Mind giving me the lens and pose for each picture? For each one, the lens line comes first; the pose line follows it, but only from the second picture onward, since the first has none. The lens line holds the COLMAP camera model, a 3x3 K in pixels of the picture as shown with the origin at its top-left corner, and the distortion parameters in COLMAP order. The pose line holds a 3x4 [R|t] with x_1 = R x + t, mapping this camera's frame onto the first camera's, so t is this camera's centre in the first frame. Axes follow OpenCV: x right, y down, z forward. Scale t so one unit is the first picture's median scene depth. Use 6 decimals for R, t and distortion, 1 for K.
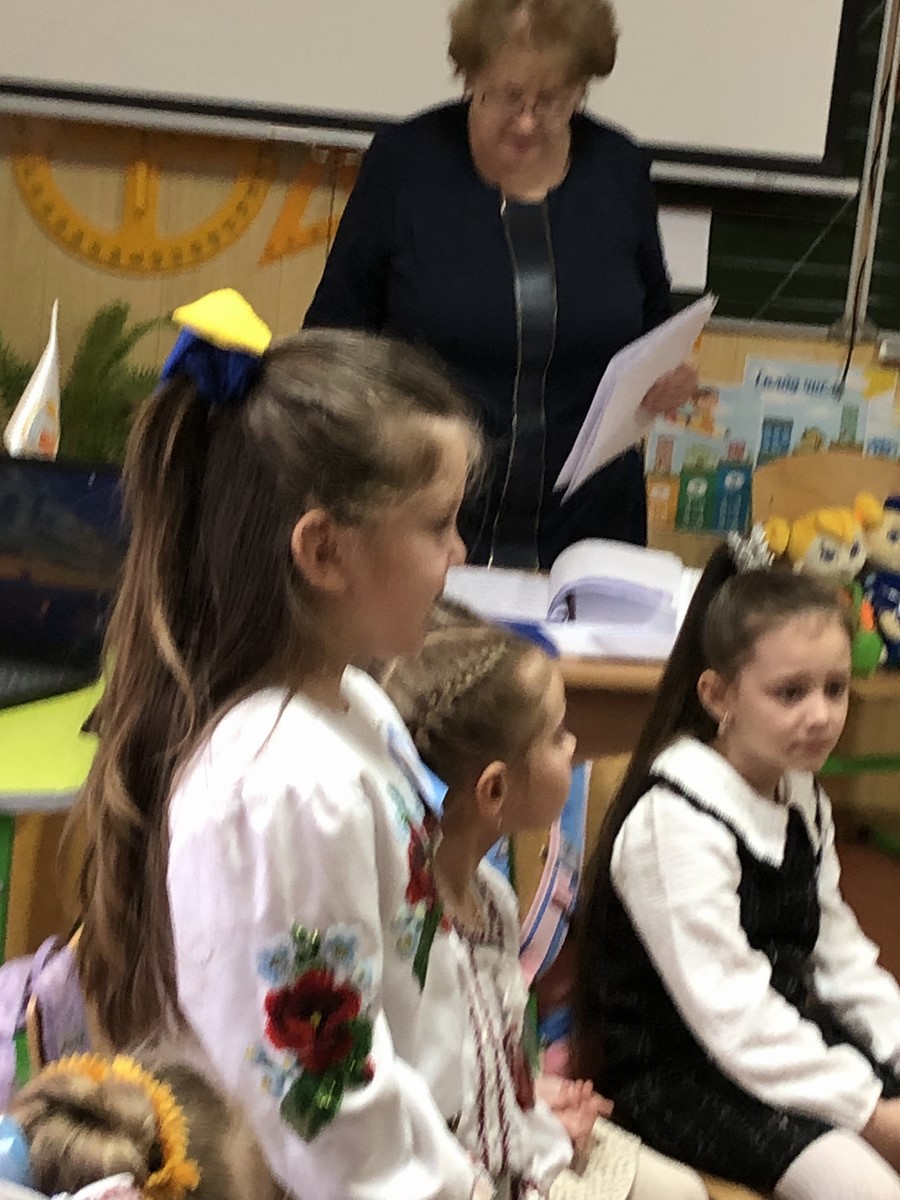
lens RADIAL K [[2996.3, 0, 445.2], [0, 2996.3, 567.6], [0, 0, 1]] dist [0.055593, -0.305700]
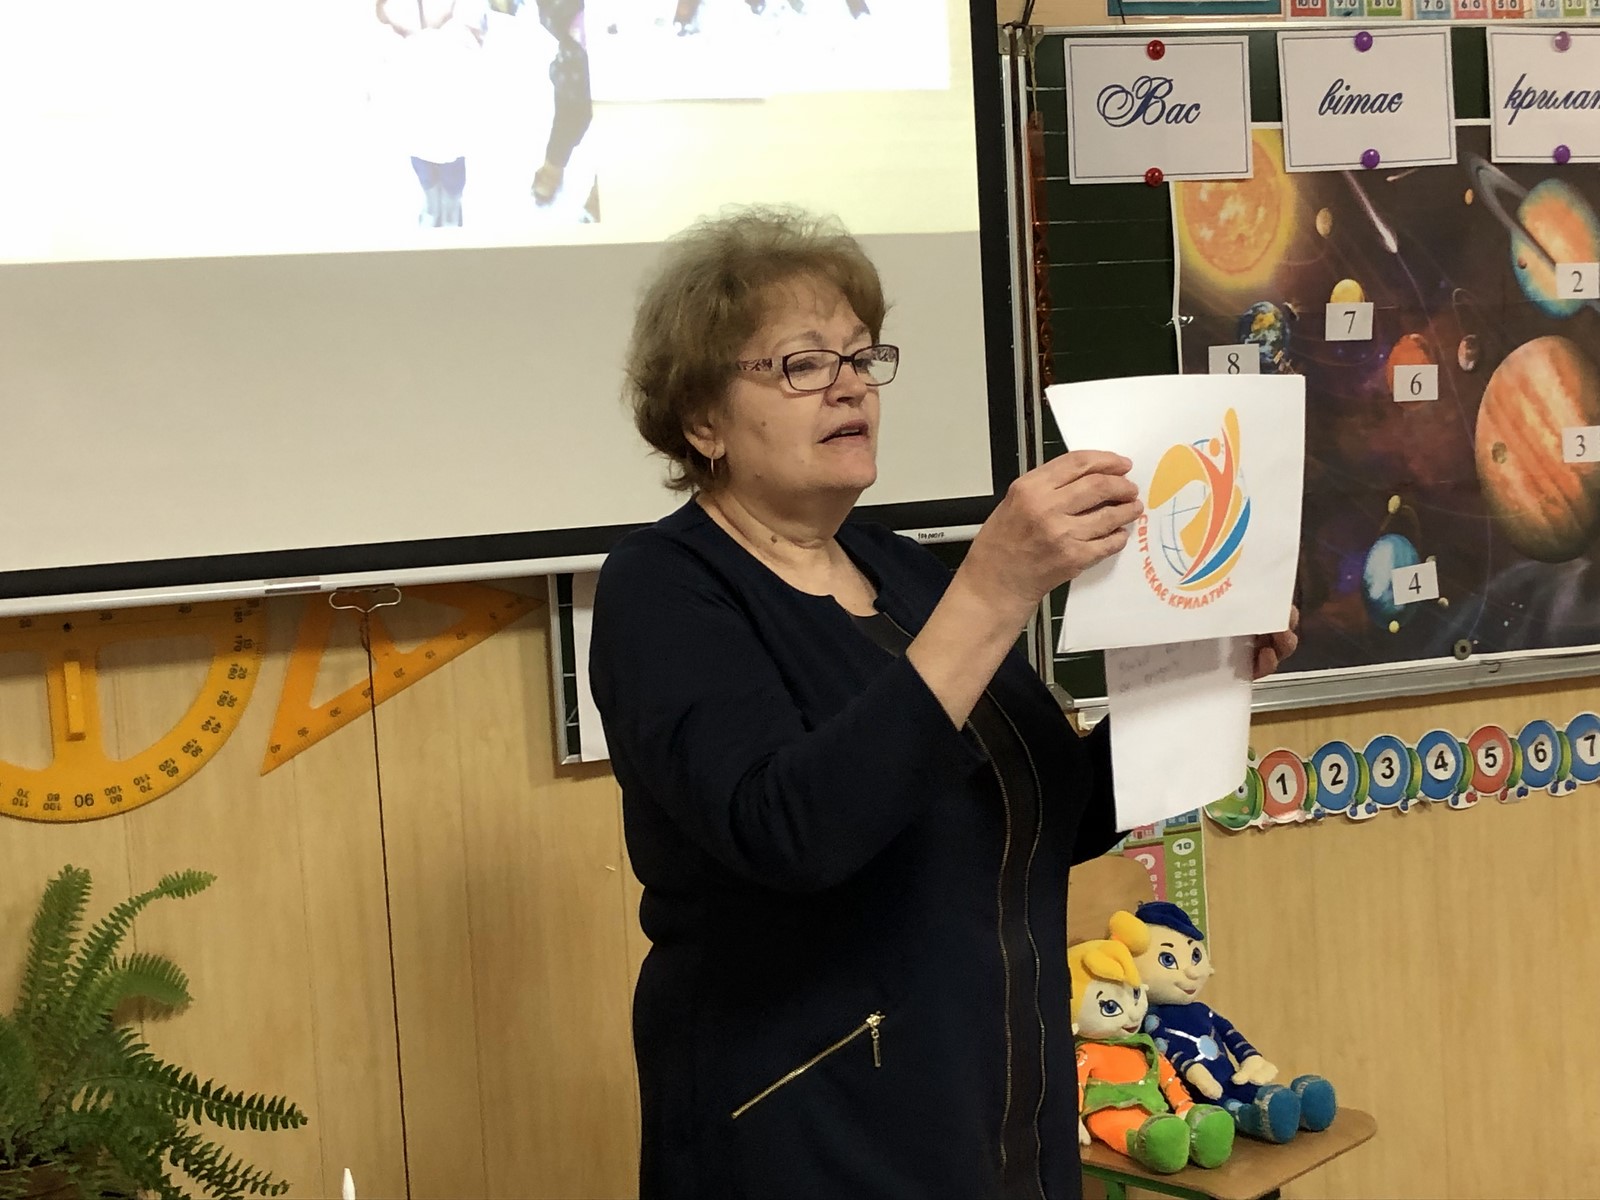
lens RADIAL K [[2335.3, 0, 766.2], [0, 2335.3, 612.7], [0, 0, 1]] dist [0.181368, -0.658124]
pose [[0.946637, -0.179137, 0.267932, -0.091733], [0.198244, 0.979081, -0.045816, -0.088799], [-0.254120, 0.096487, 0.962348, 0.431870]]
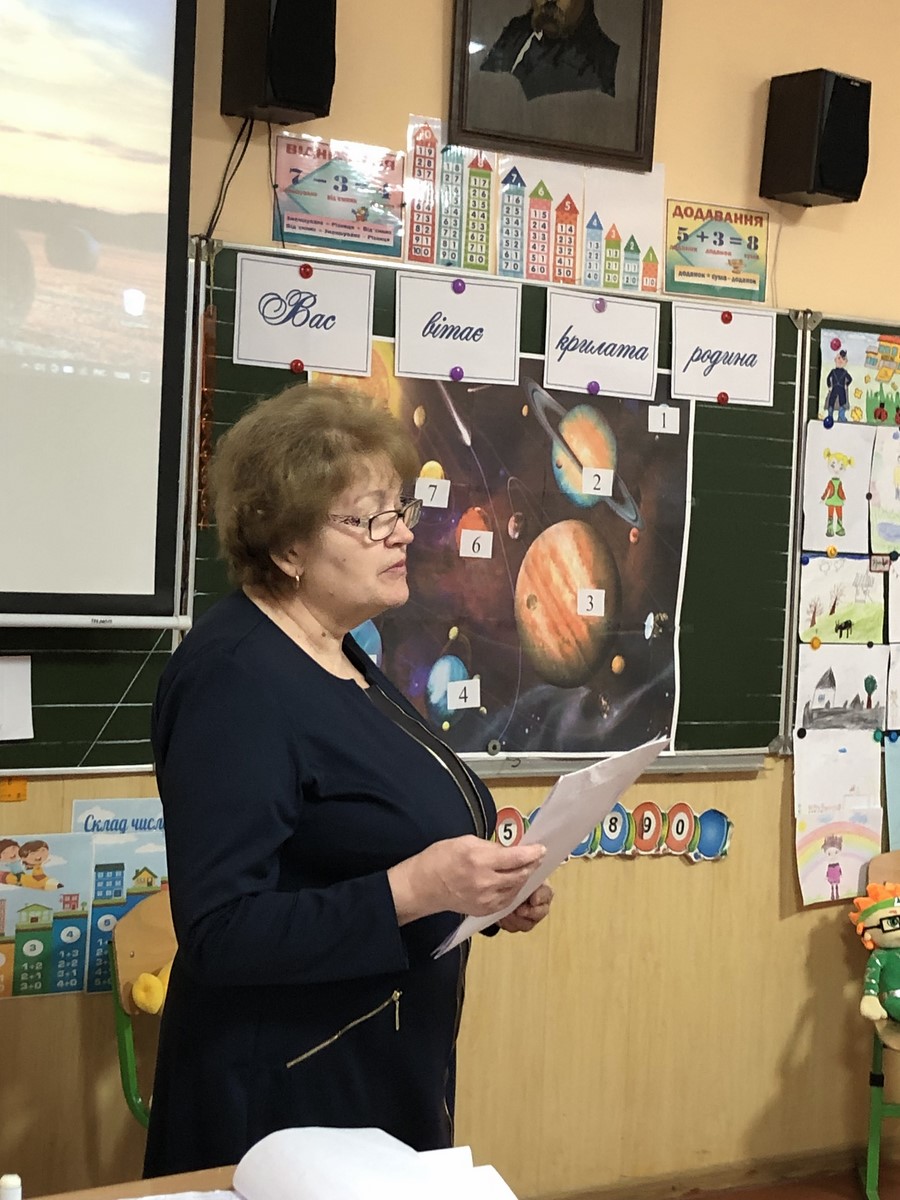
lens RADIAL K [[2062.9, 0, 451.7], [0, 2062.9, 578.4], [0, 0, 1]] dist [0.225685, -0.932918]
pose [[0.860104, -0.069039, 0.505425, -0.127190], [0.121845, 0.989925, -0.072130, -0.079250], [-0.495353, 0.123623, 0.859850, 0.362736]]
